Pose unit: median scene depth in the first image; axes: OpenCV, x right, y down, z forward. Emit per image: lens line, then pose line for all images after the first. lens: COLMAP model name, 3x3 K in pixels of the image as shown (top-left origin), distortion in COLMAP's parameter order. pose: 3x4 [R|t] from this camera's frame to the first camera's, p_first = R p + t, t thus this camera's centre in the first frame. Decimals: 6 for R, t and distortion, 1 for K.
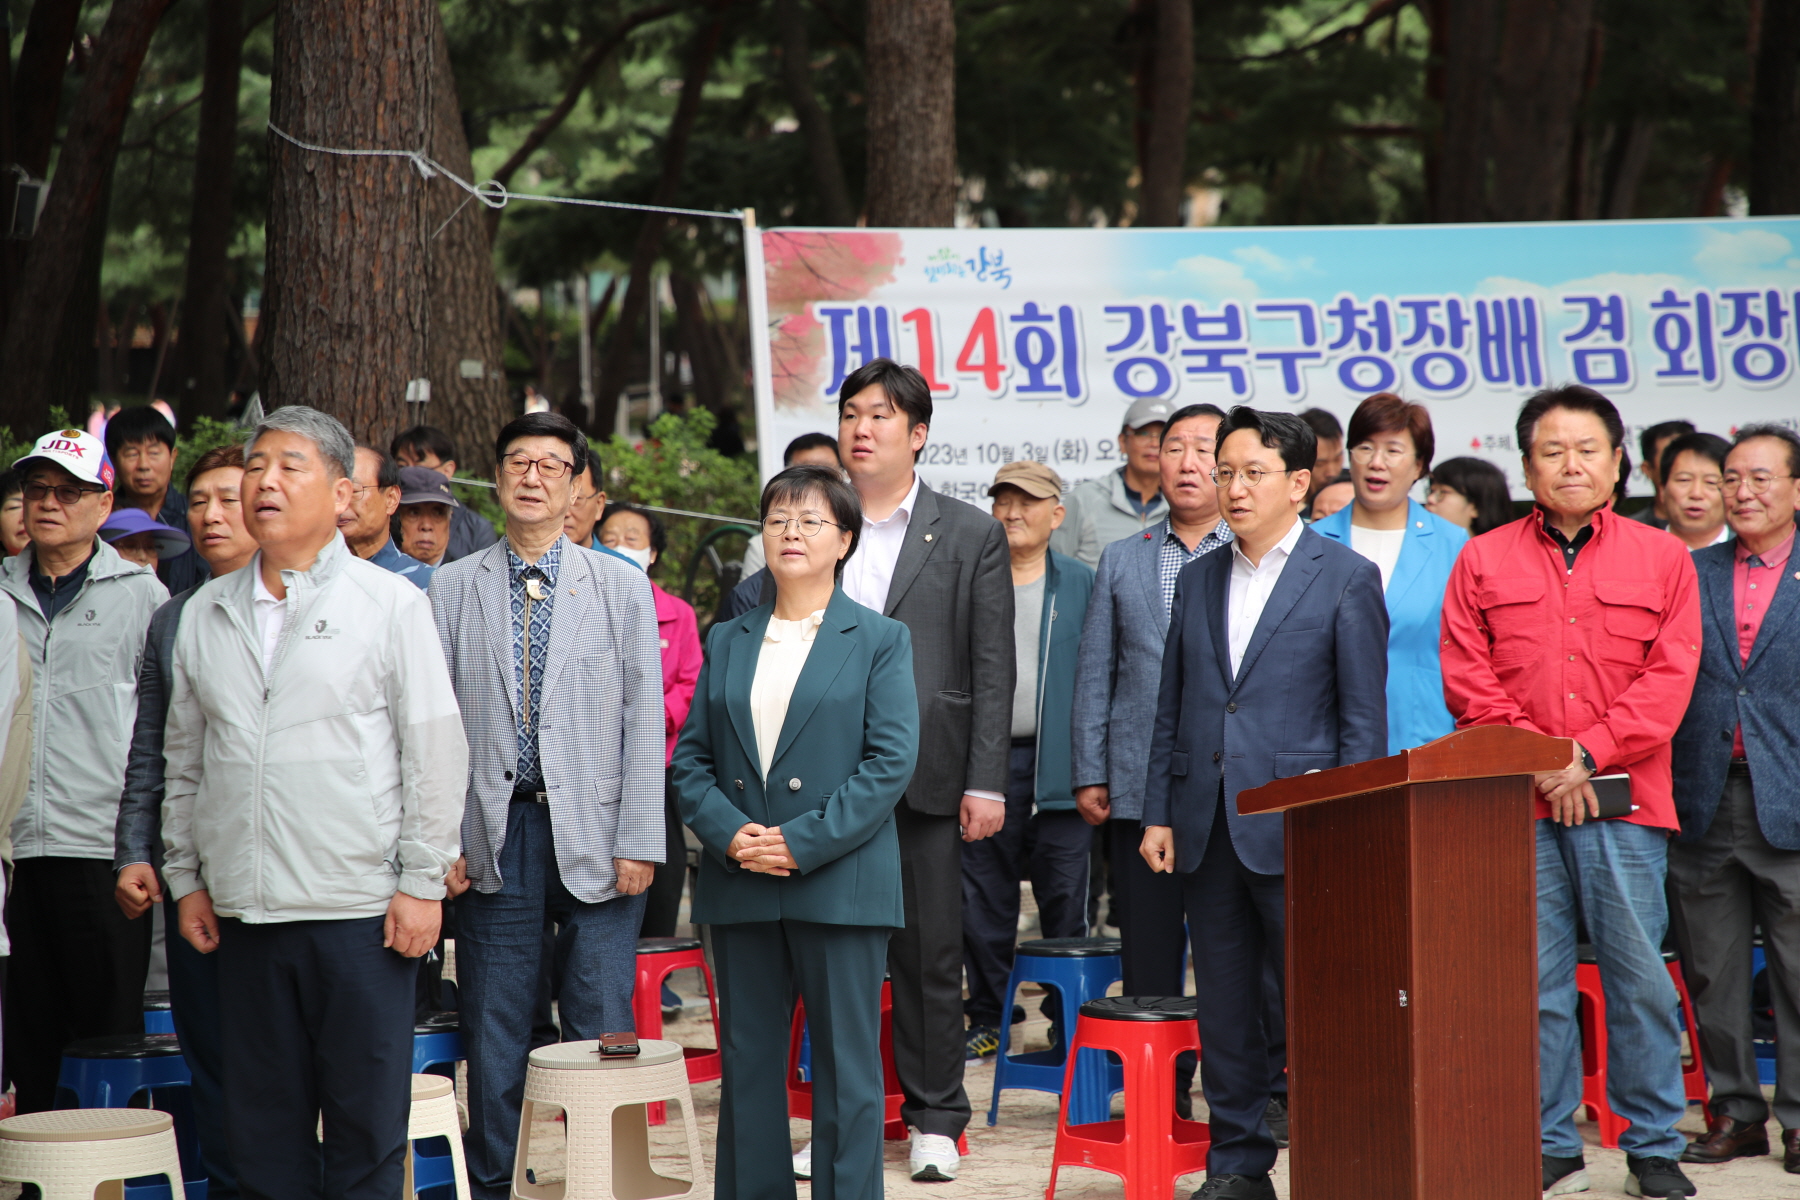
lens RADIAL K [[5103.6, 0, 900.0], [0, 5103.6, 600.0], [0, 0, 1]] dist [0.715824, -1.189122]
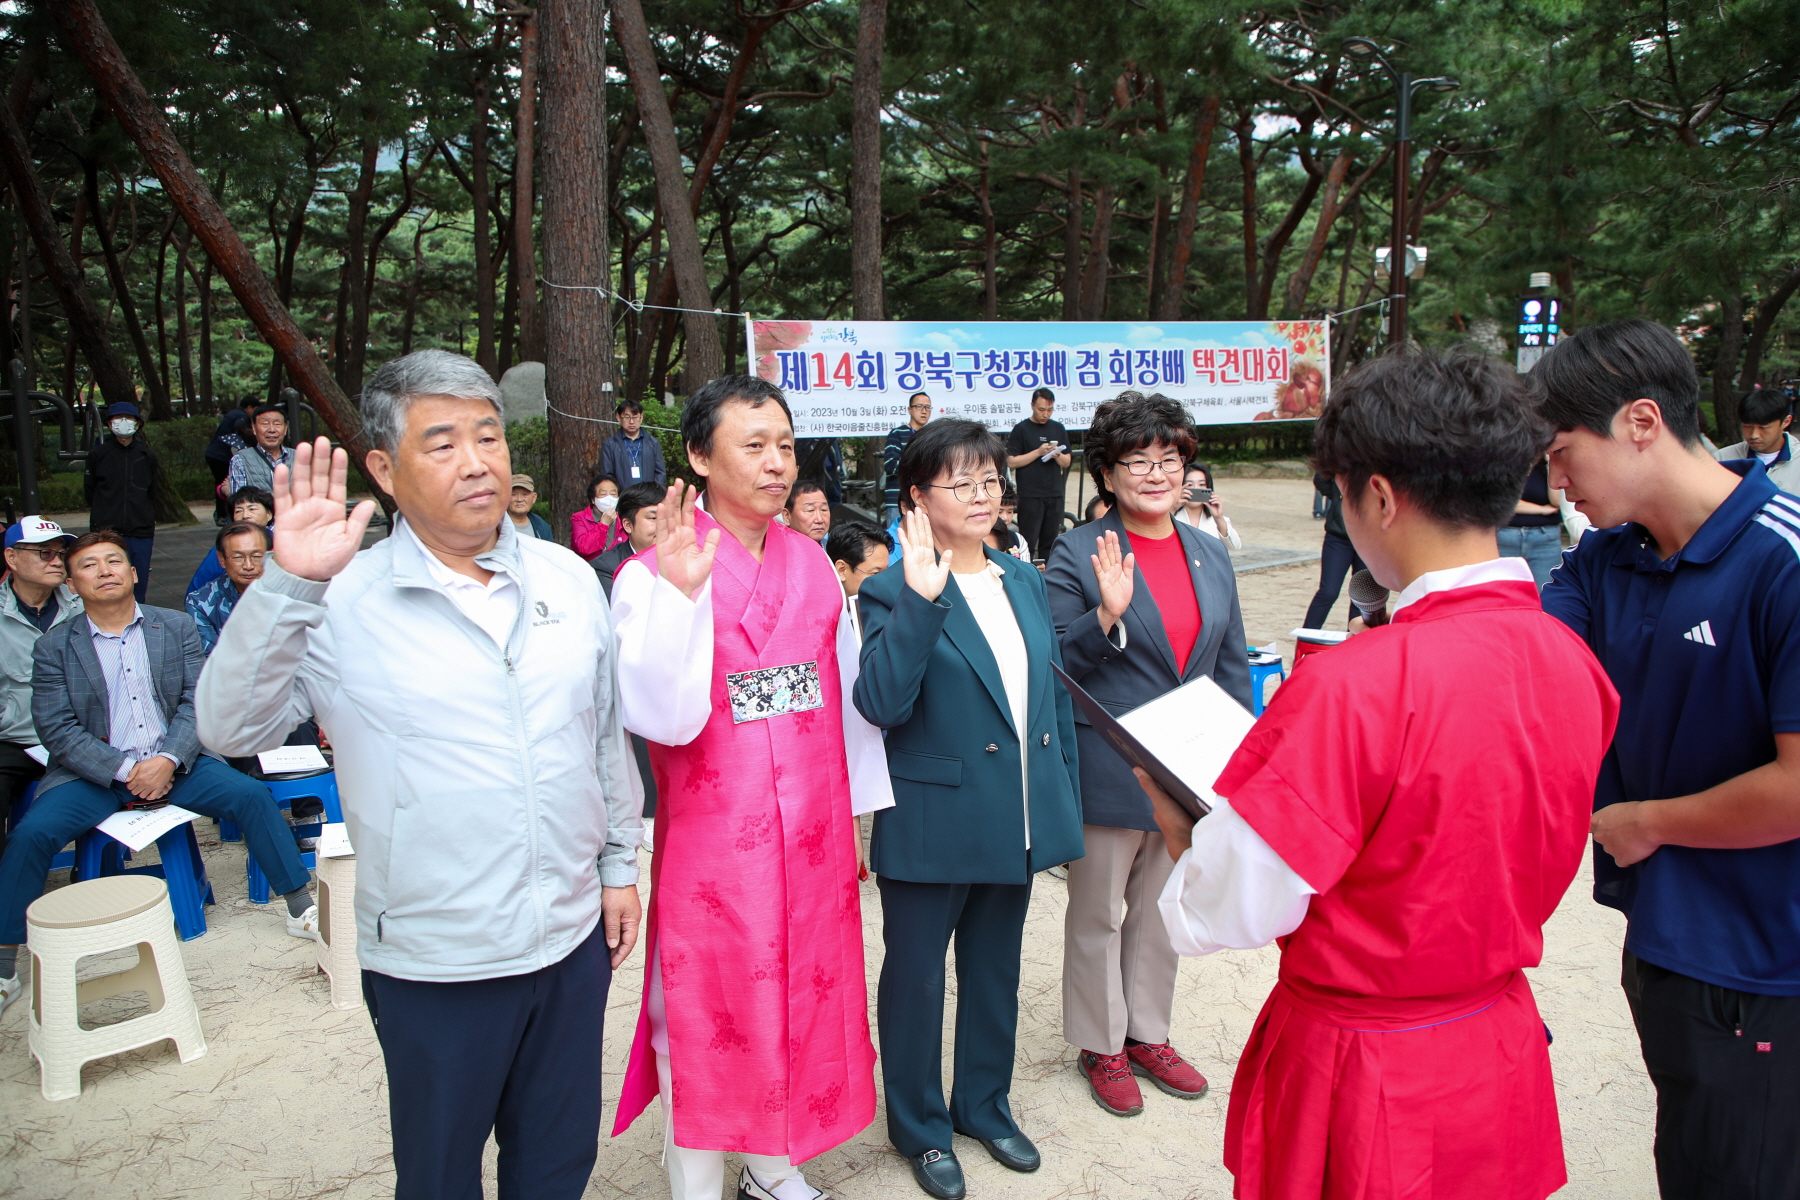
lens RADIAL K [[1247.1, 0, 900.0], [0, 1247.1, 600.0], [0, 0, 1]] dist [-0.037423, 0.002419]
pose [[0.999942, 0.000979, -0.010755, 0.049168], [0.000358, 0.992324, 0.123662, -0.012721], [0.010794, -0.123659, 0.992266, 0.382735]]
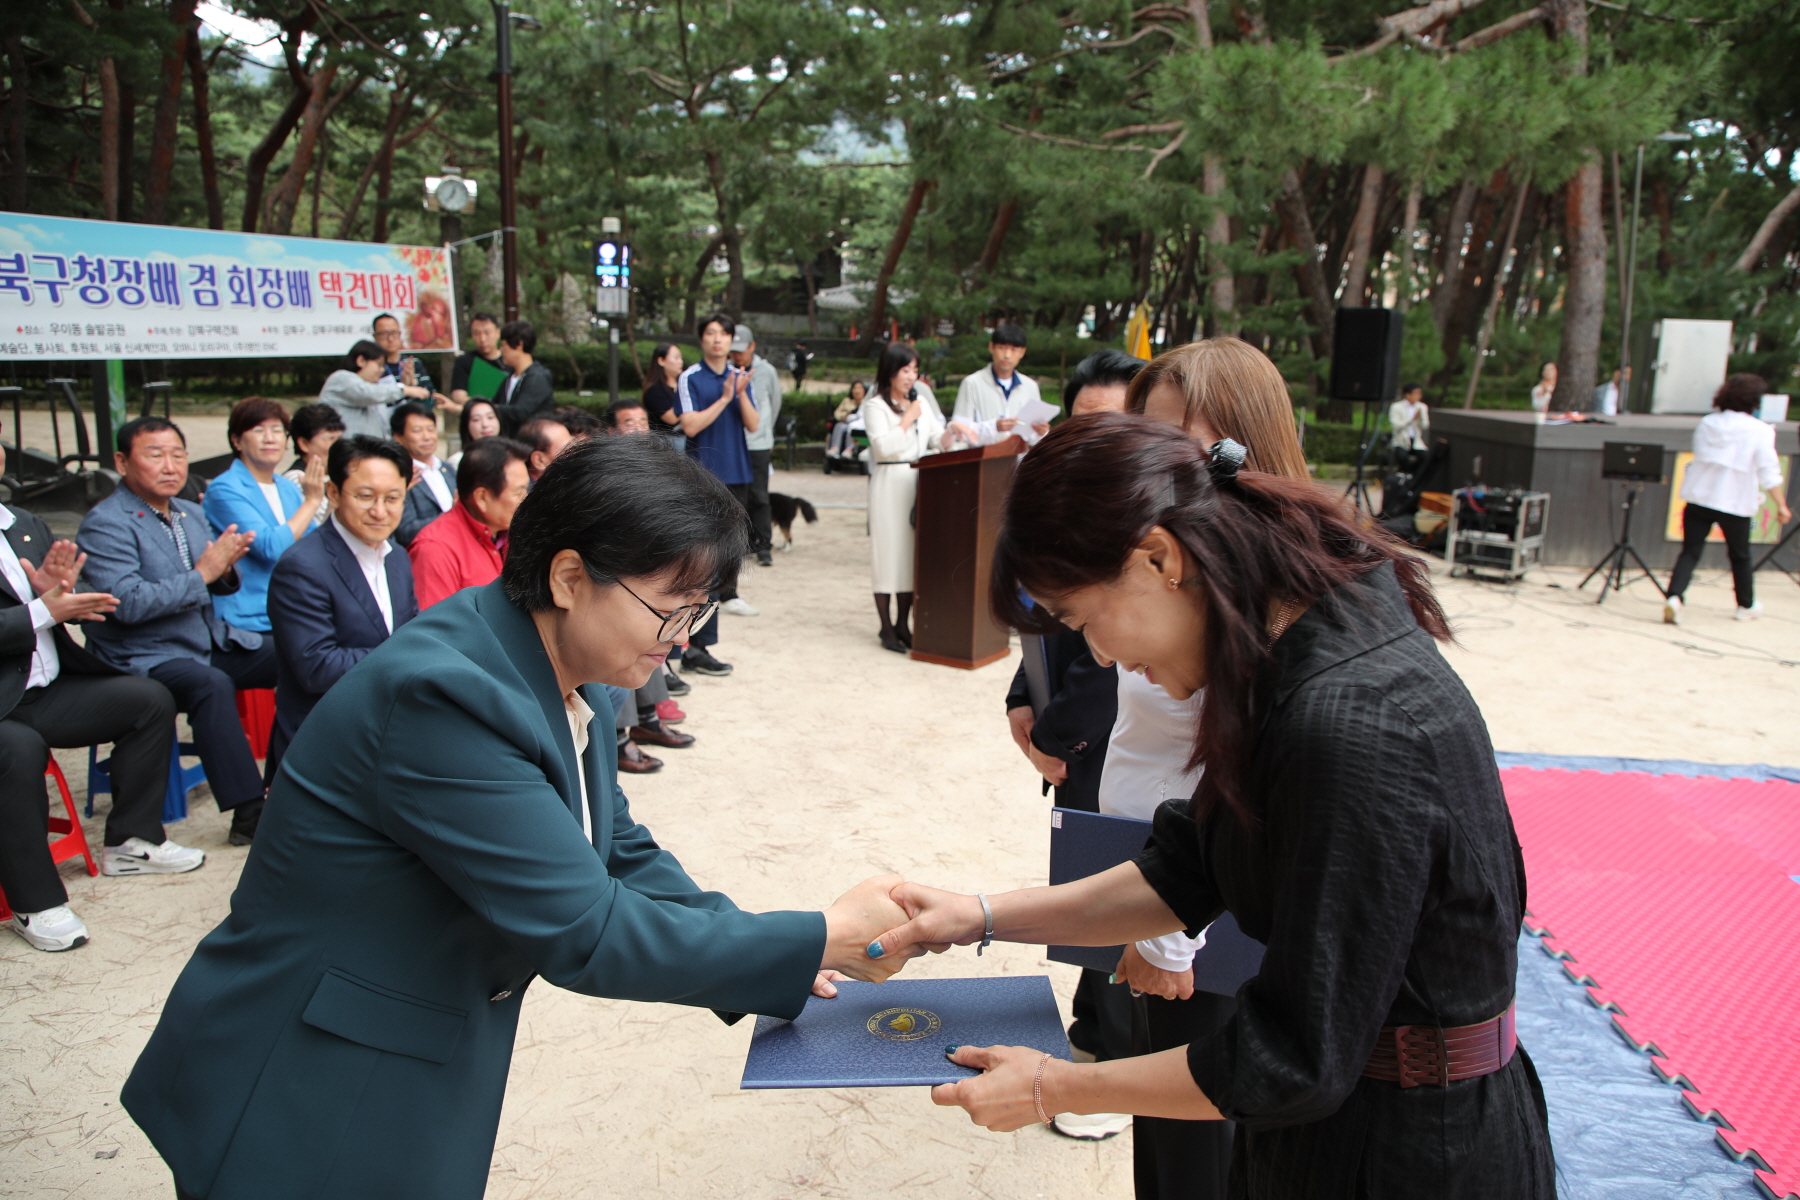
lens RADIAL K [[1248.7, 0, 900.0], [0, 1248.7, 600.0], [0, 0, 1]] dist [-0.070512, 0.042483]
pose [[0.703899, -0.111767, 0.701452, -0.037816], [-0.011981, 0.985534, 0.169055, -0.010276], [-0.710199, -0.127402, 0.692377, 0.431772]]
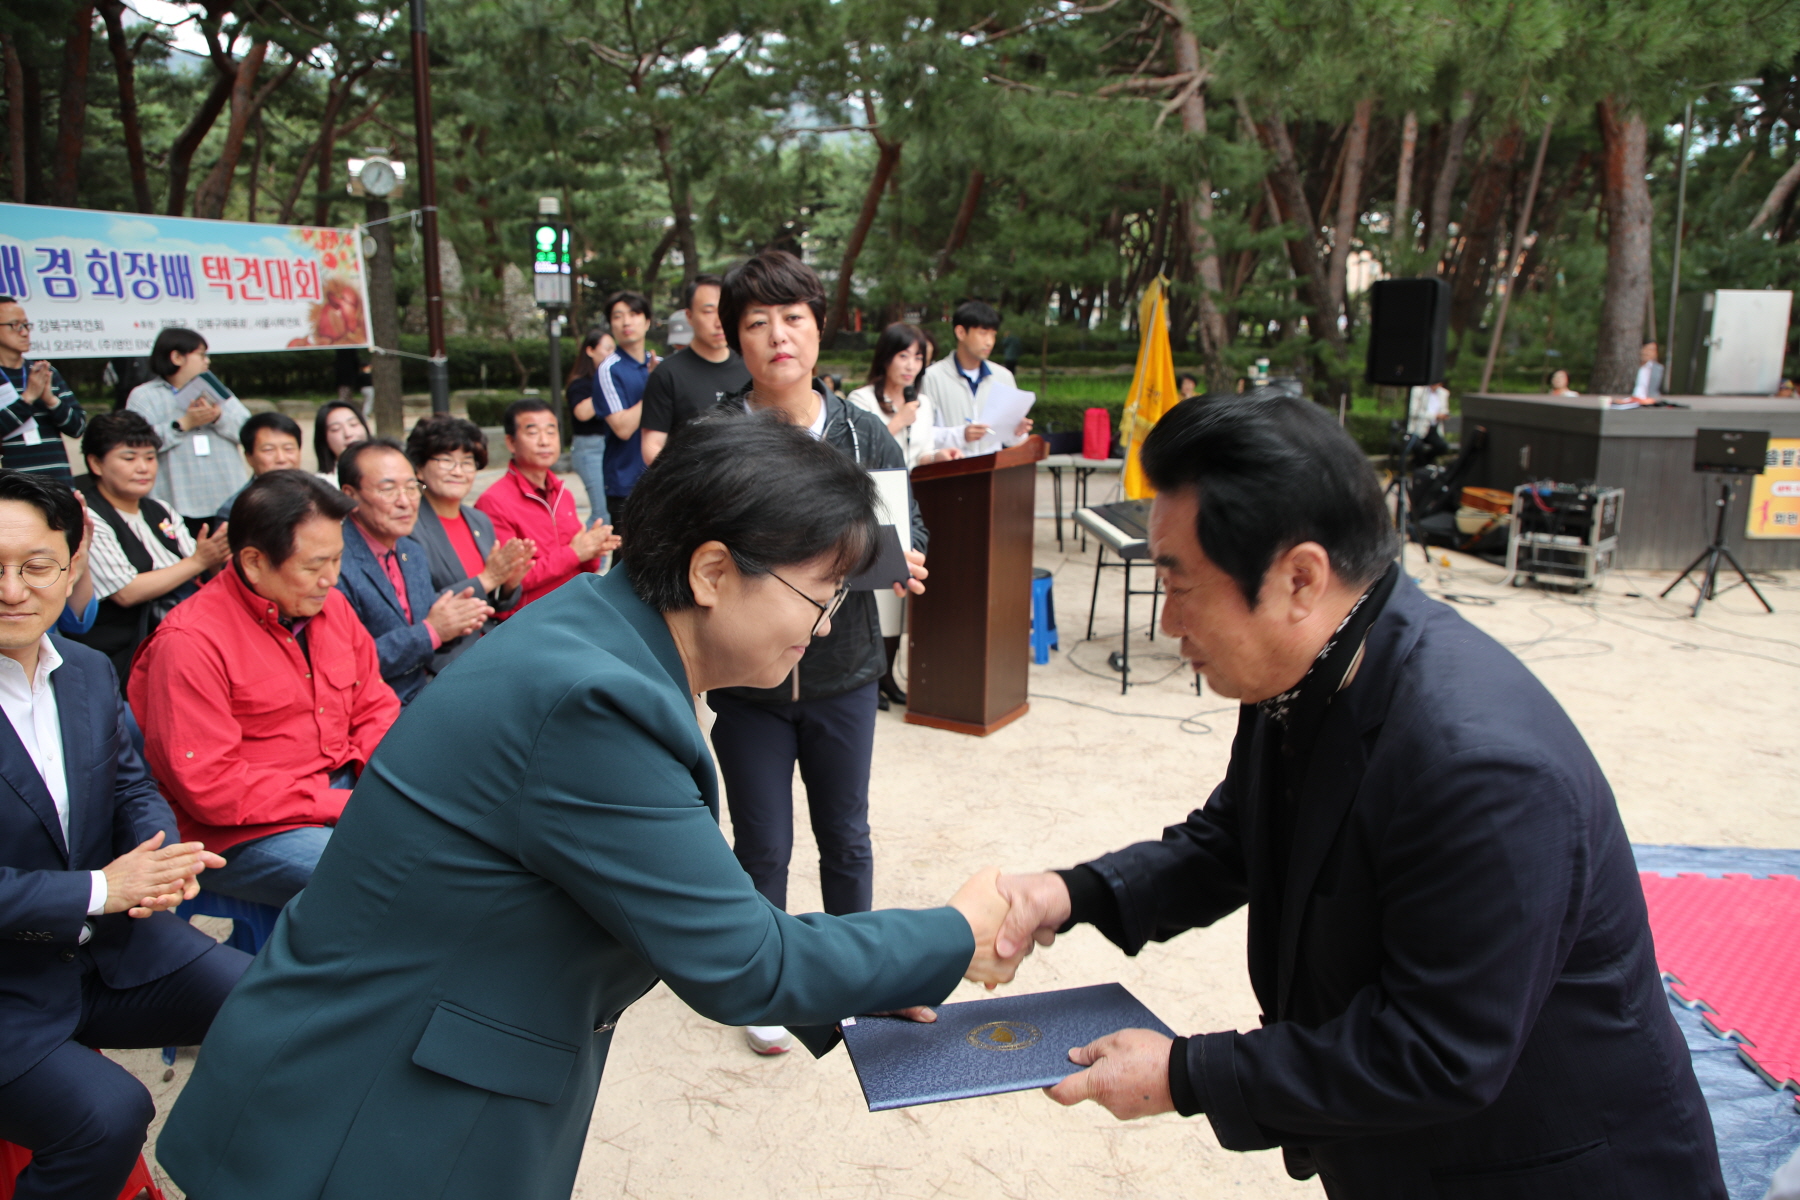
lens RADIAL K [[1248.7, 0, 900.0], [0, 1248.7, 600.0], [0, 0, 1]] dist [-0.070512, 0.042483]
pose [[0.682905, -0.130730, 0.718714, 0.011910], [0.003973, 0.984507, 0.175301, -0.010036], [-0.730496, -0.116859, 0.672844, 0.487832]]
